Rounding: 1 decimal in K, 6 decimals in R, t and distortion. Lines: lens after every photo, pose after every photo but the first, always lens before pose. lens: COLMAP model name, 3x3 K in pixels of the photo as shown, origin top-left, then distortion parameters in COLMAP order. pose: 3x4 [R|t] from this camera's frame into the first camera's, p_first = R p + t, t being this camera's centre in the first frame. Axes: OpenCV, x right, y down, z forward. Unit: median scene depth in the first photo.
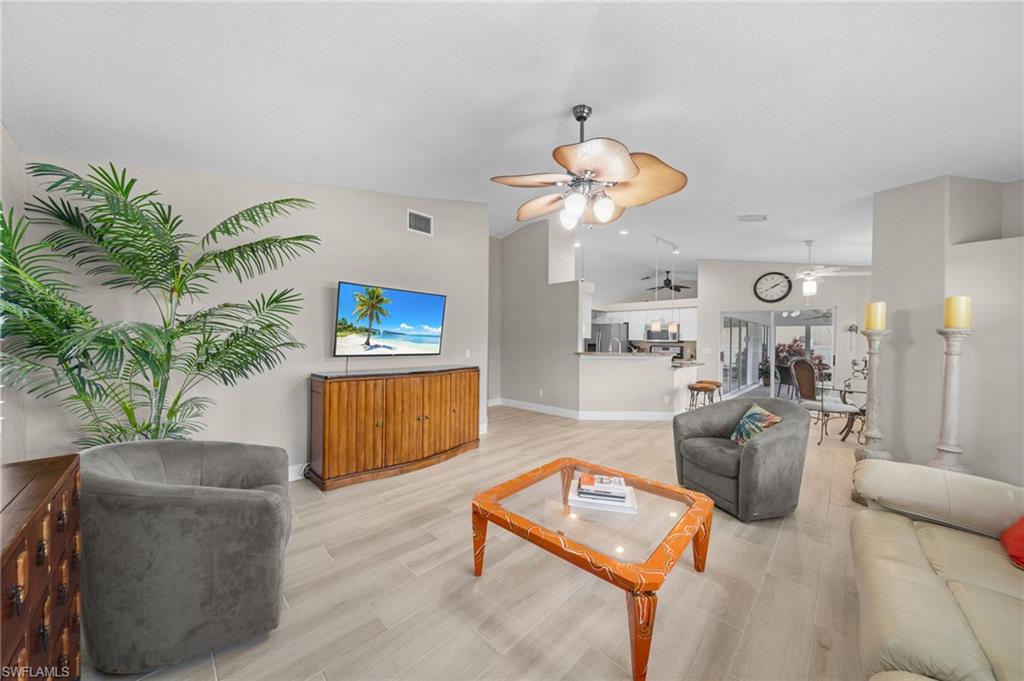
lens RADIAL K [[338.0, 0, 508.9], [0, 338.0, 342.6], [0, 0, 1]] dist [0.000080, -0.000001]
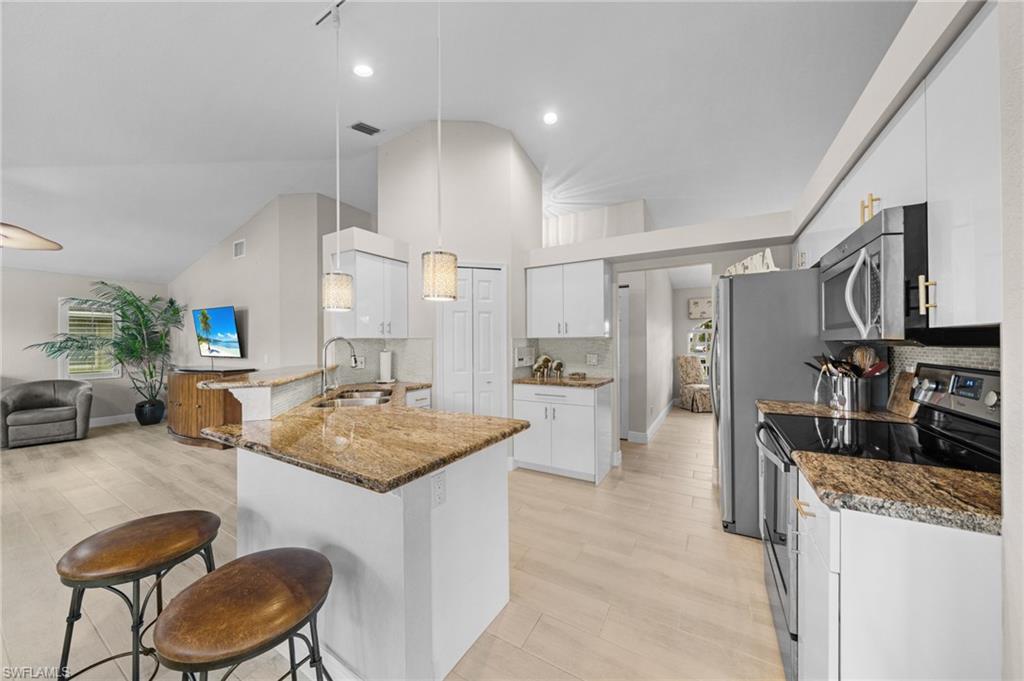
lens RADIAL K [[347.9, 0, 511.8], [0, 347.9, 346.1], [0, 0, 1]] dist [0.000381, -0.000400]
pose [[0.242012, -0.010745, -0.970214, 1.164158], [0.007700, 0.999928, -0.009153, 0.013361], [0.970243, -0.005255, 0.242078, 1.627832]]
